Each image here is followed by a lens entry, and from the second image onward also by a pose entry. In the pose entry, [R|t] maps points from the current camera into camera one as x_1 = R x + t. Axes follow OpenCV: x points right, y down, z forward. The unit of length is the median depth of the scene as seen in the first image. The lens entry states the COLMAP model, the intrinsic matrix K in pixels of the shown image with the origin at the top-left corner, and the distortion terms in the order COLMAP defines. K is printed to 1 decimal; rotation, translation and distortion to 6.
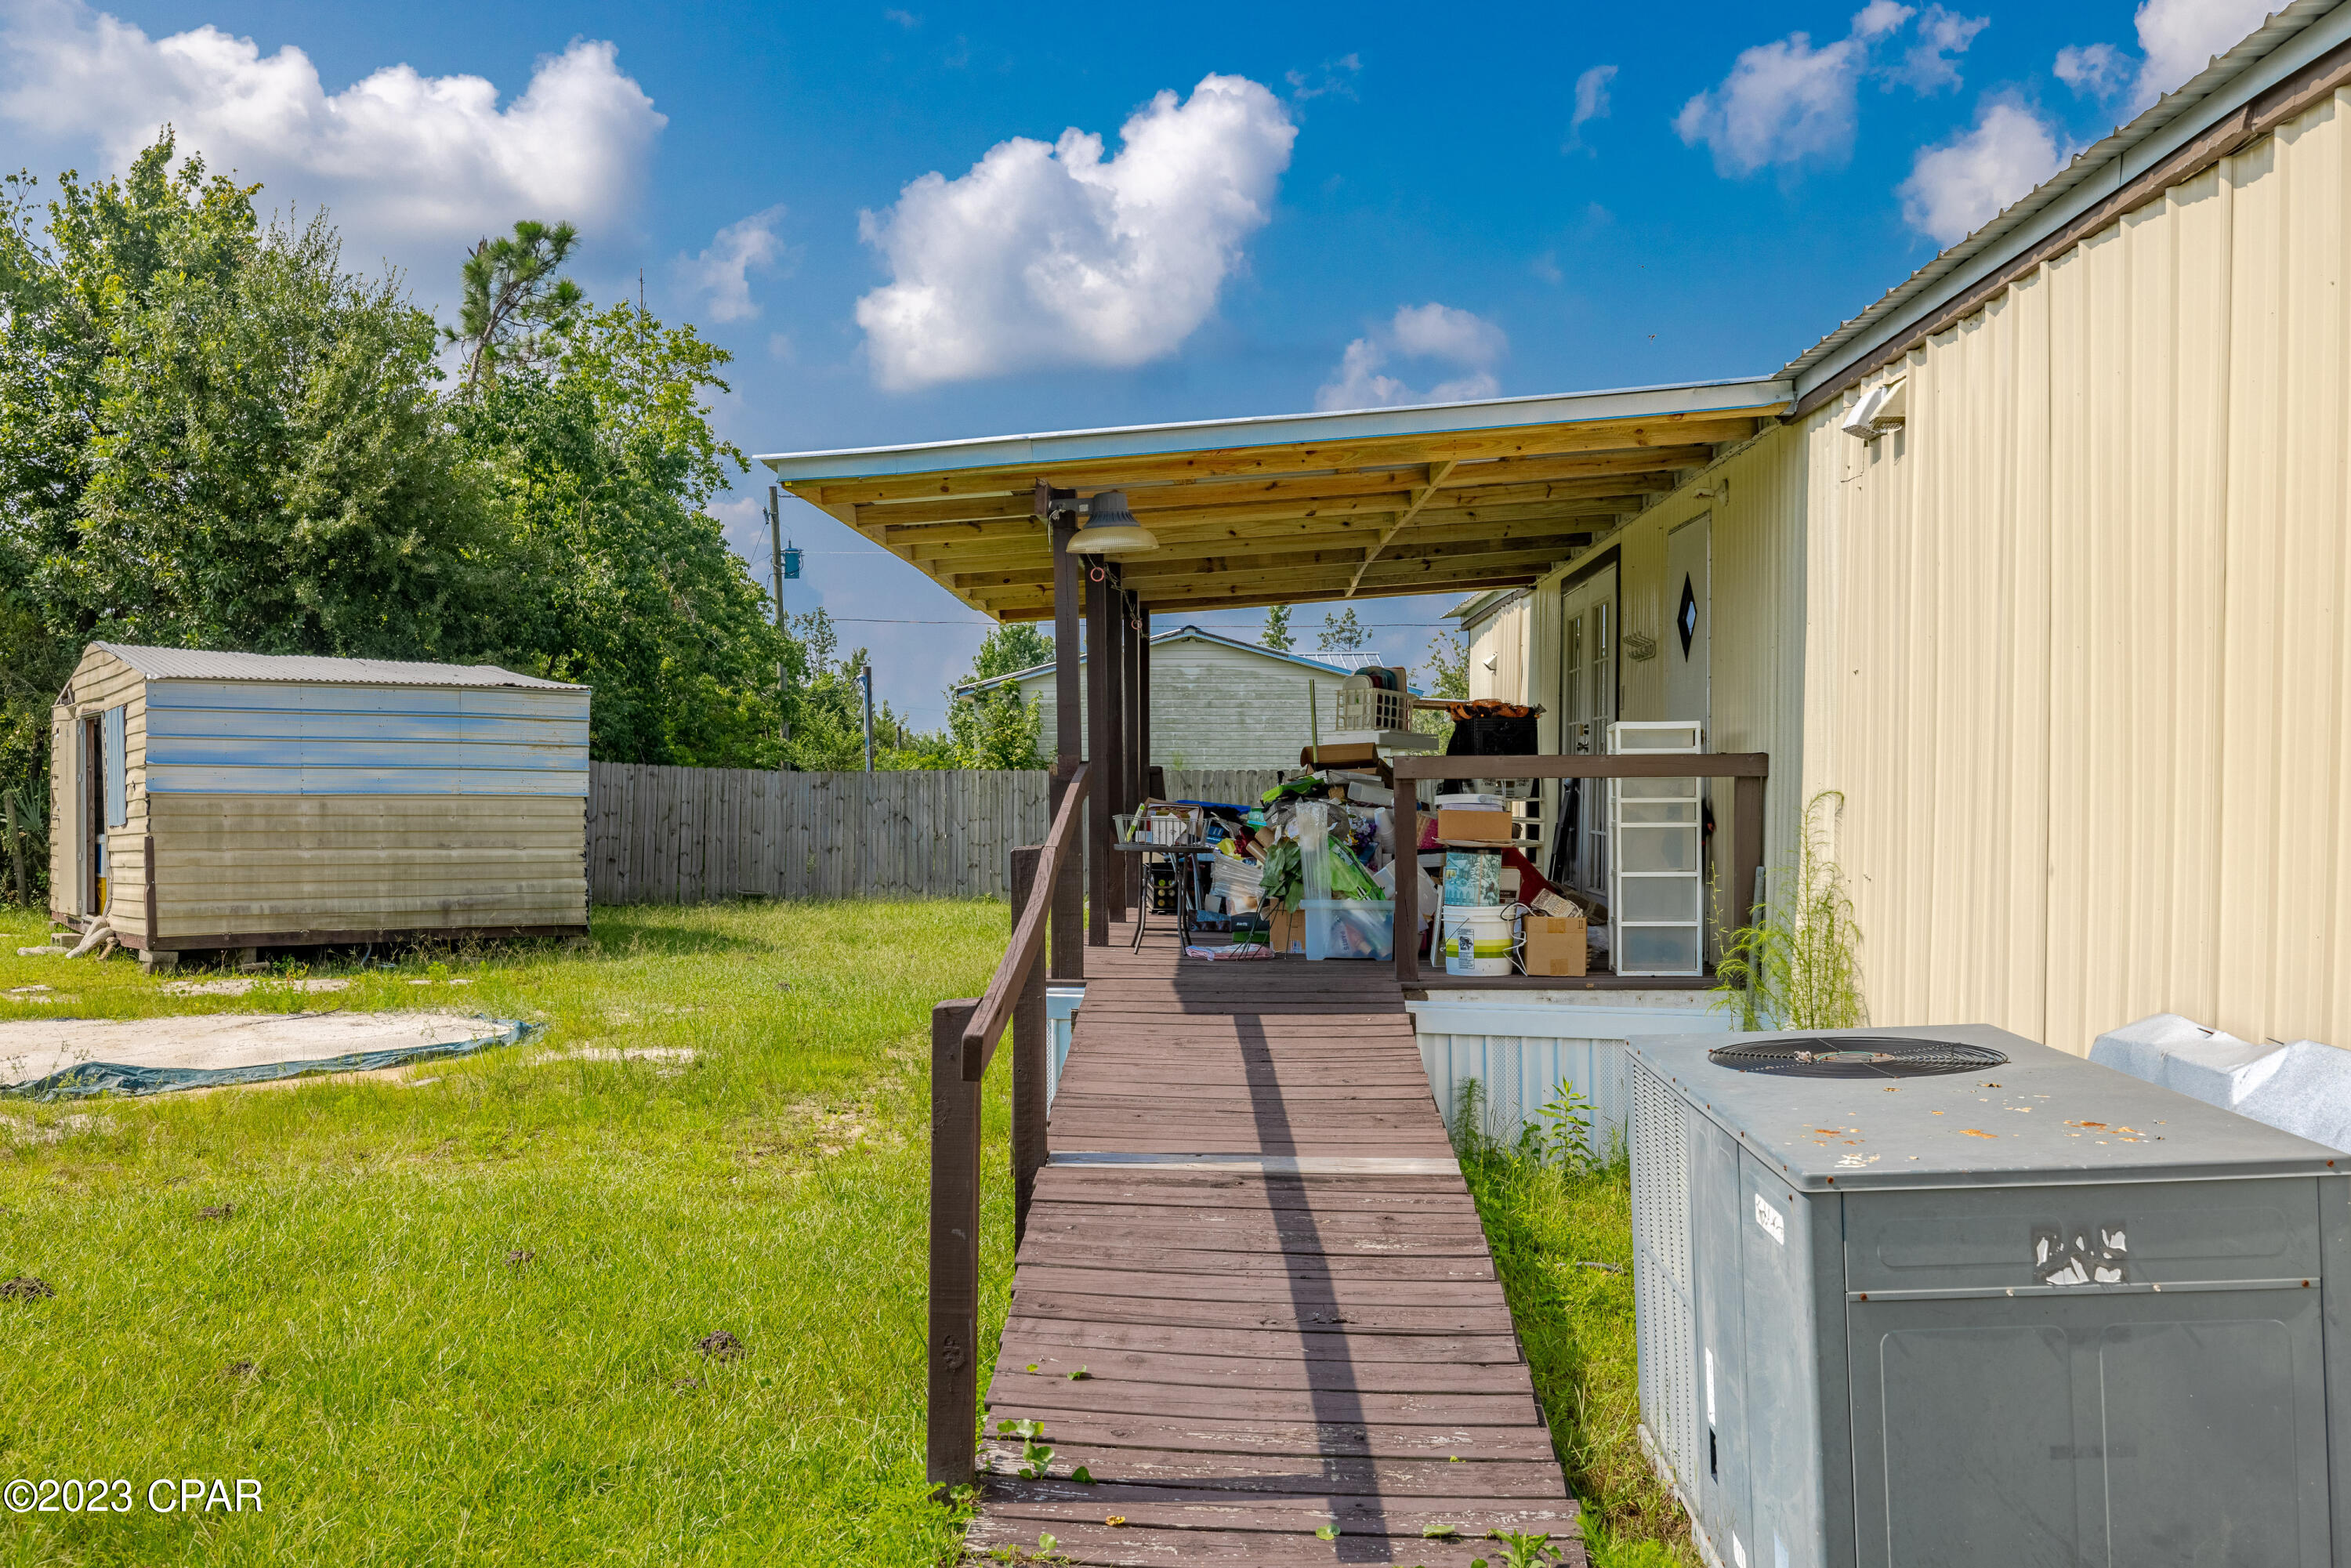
lens RADIAL K [[2113.4, 0, 1178.4], [0, 2113.4, 783.2], [0, 0, 1]] dist [-0.012726, 0.005584]
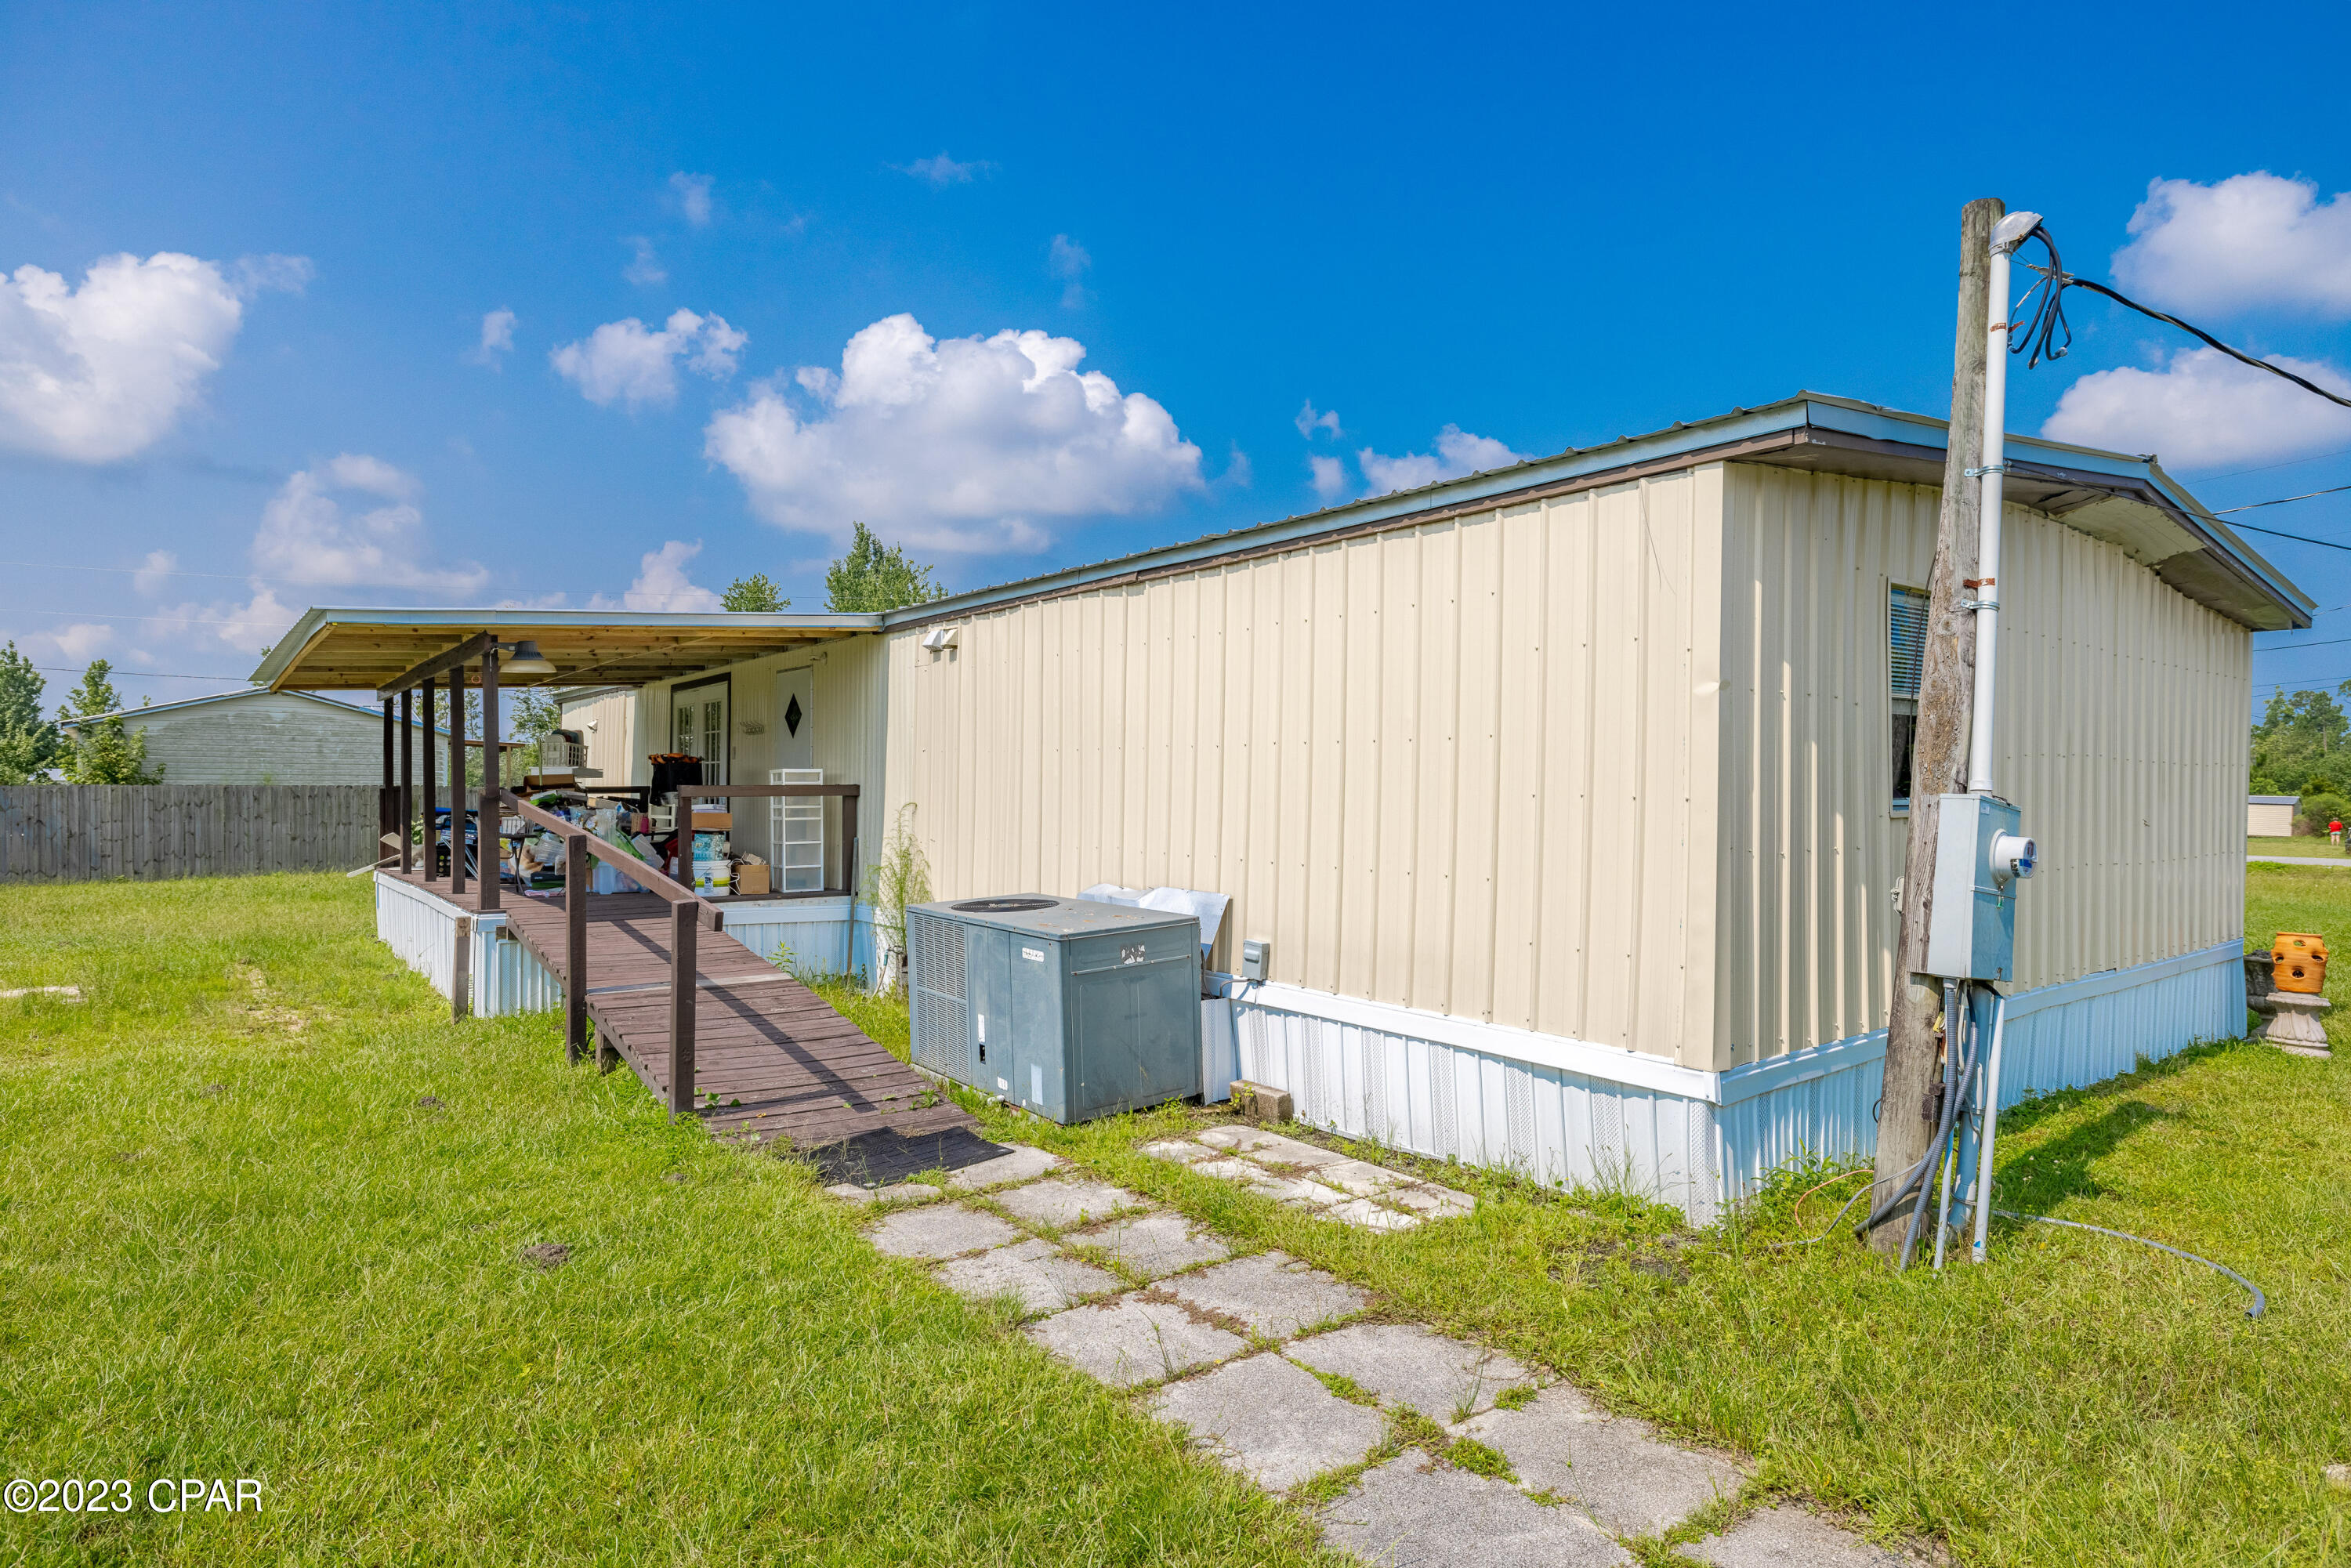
lens RADIAL K [[1268.6, 0, 1179.8], [0, 1268.6, 783.3], [0, 0, 1]] dist [-0.020581, 0.017532]
pose [[0.769850, 0.002203, 0.638221, -0.280590], [0.001224, 0.999987, -0.004928, -0.008304], [-0.638224, 0.004575, 0.769837, -0.194657]]
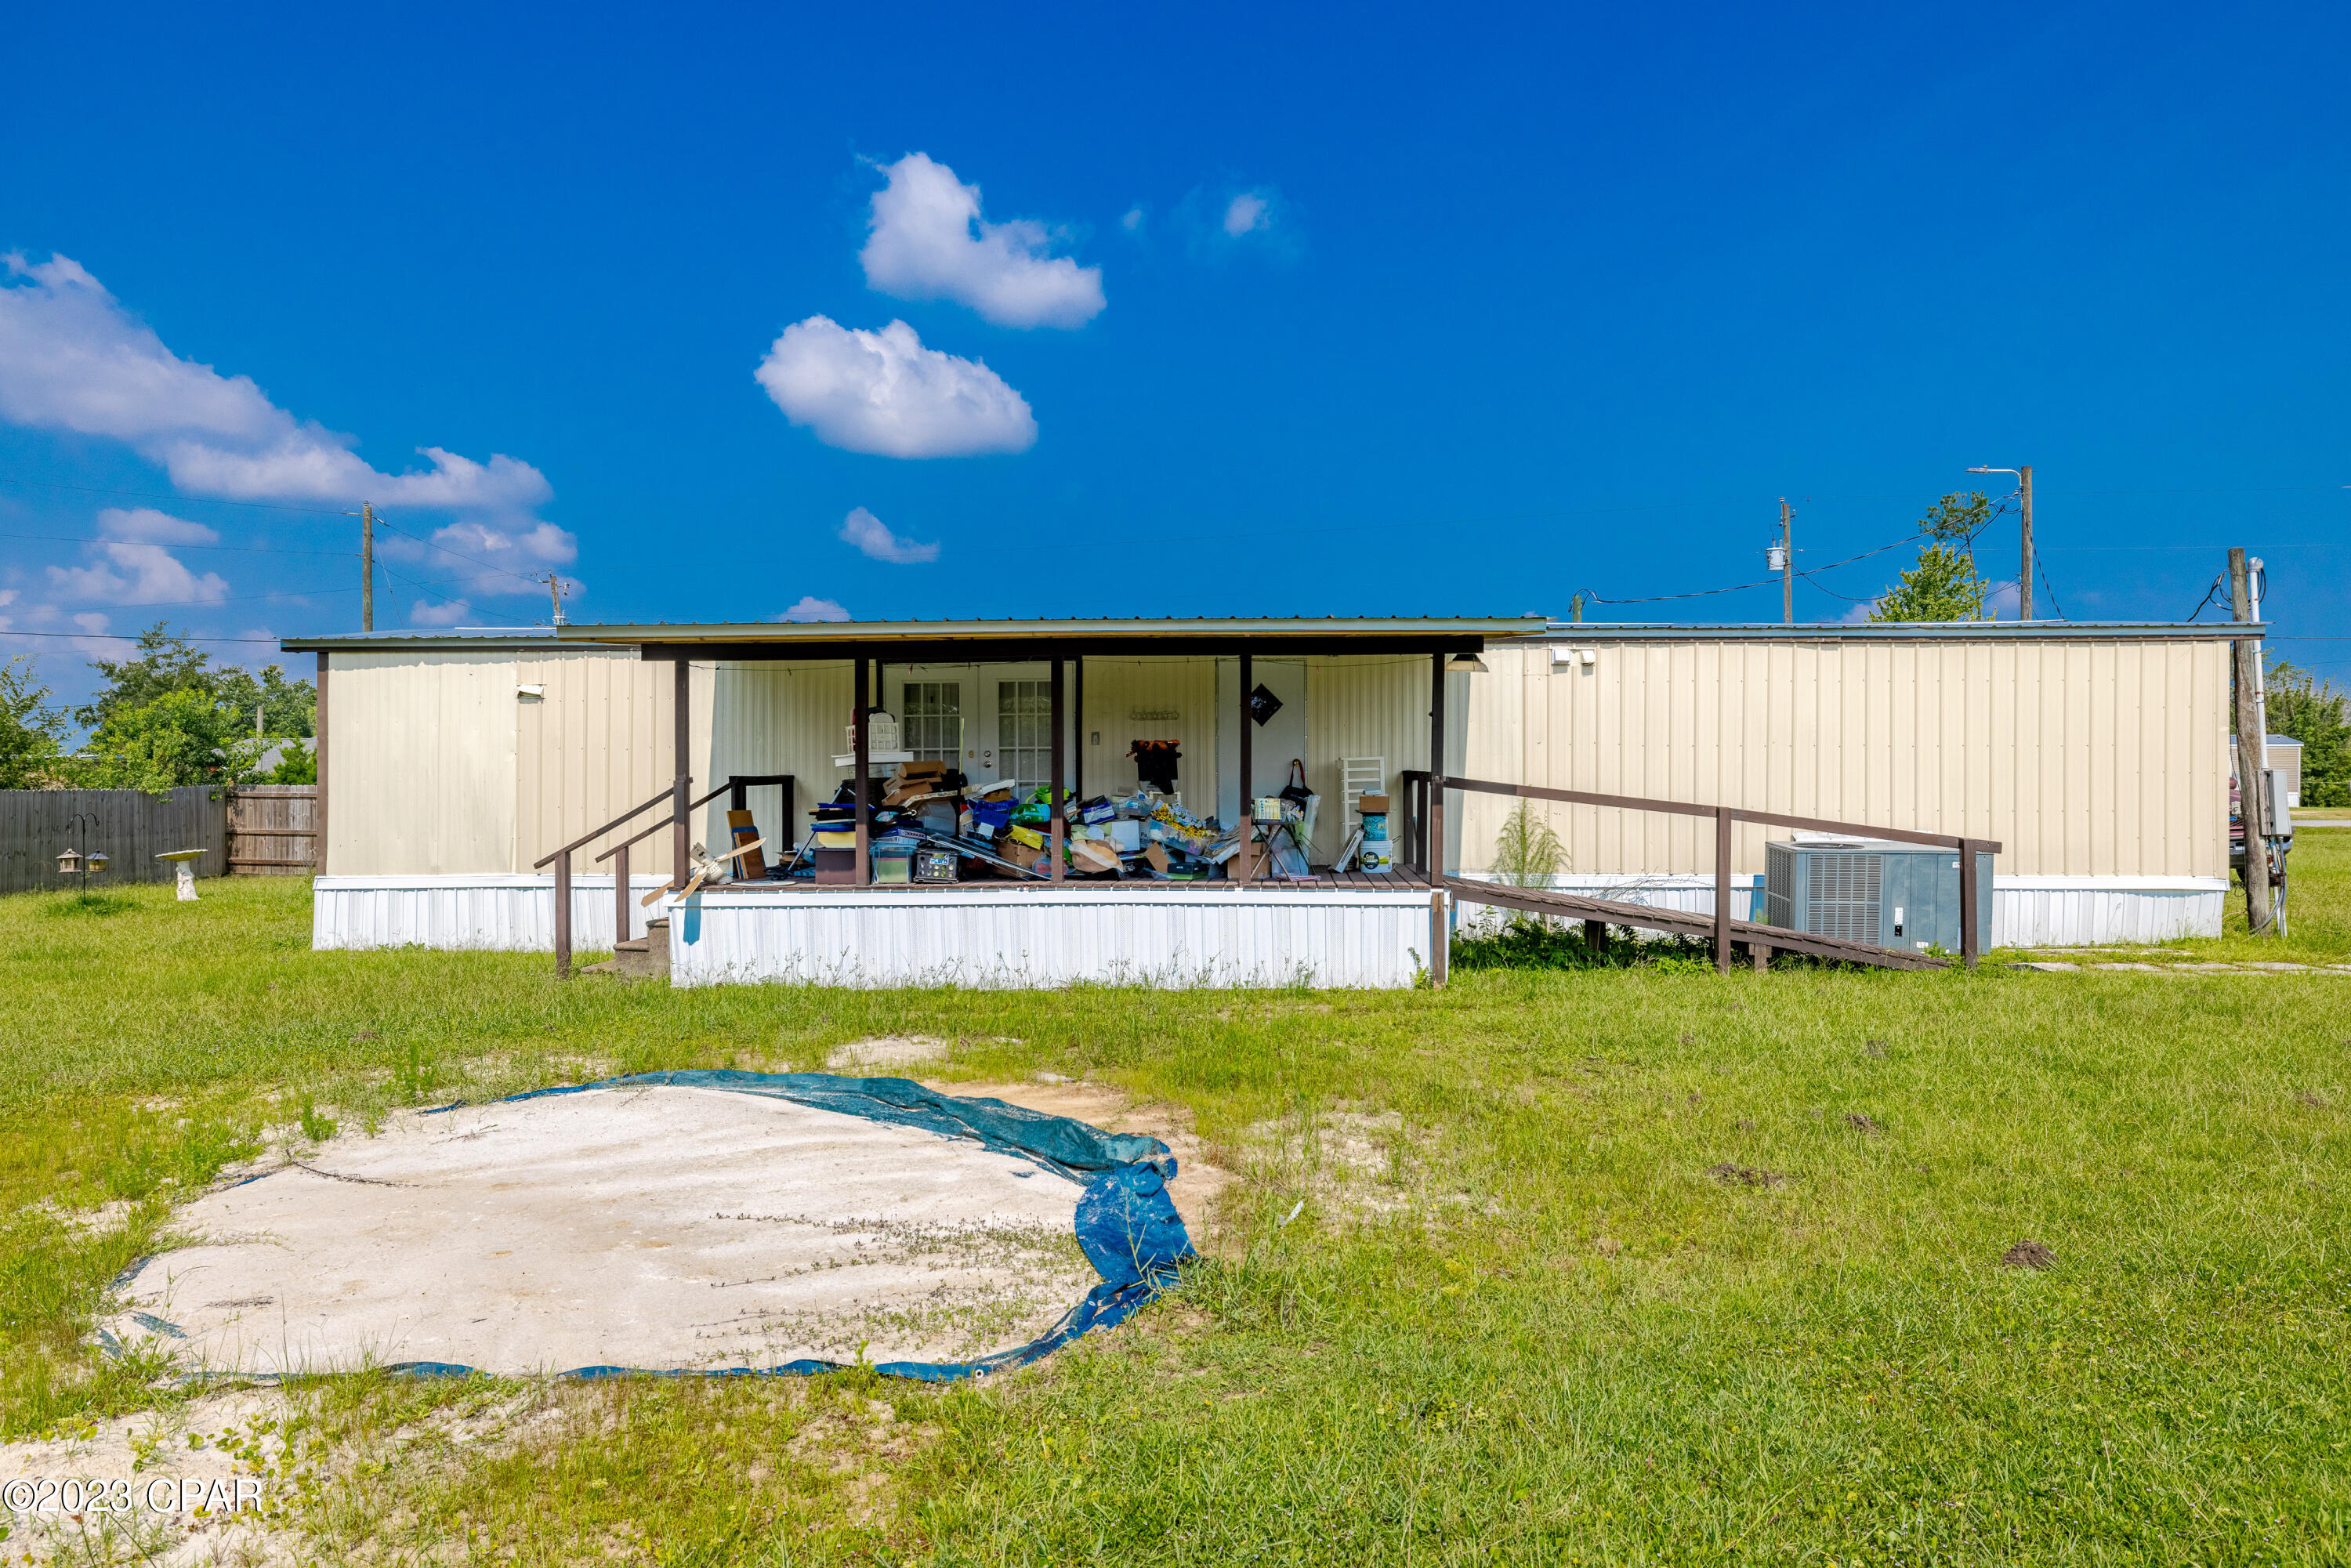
lens RADIAL K [[1553.9, 0, 1176.6], [0, 1553.9, 781.7], [0, 0, 1]] dist [-0.000142, 0.000032]
pose [[0.011748, -0.012158, 0.999857, -1.472910], [0.009395, 0.999883, 0.012048, -0.025356], [-0.999887, 0.009252, 0.011861, 1.199137]]
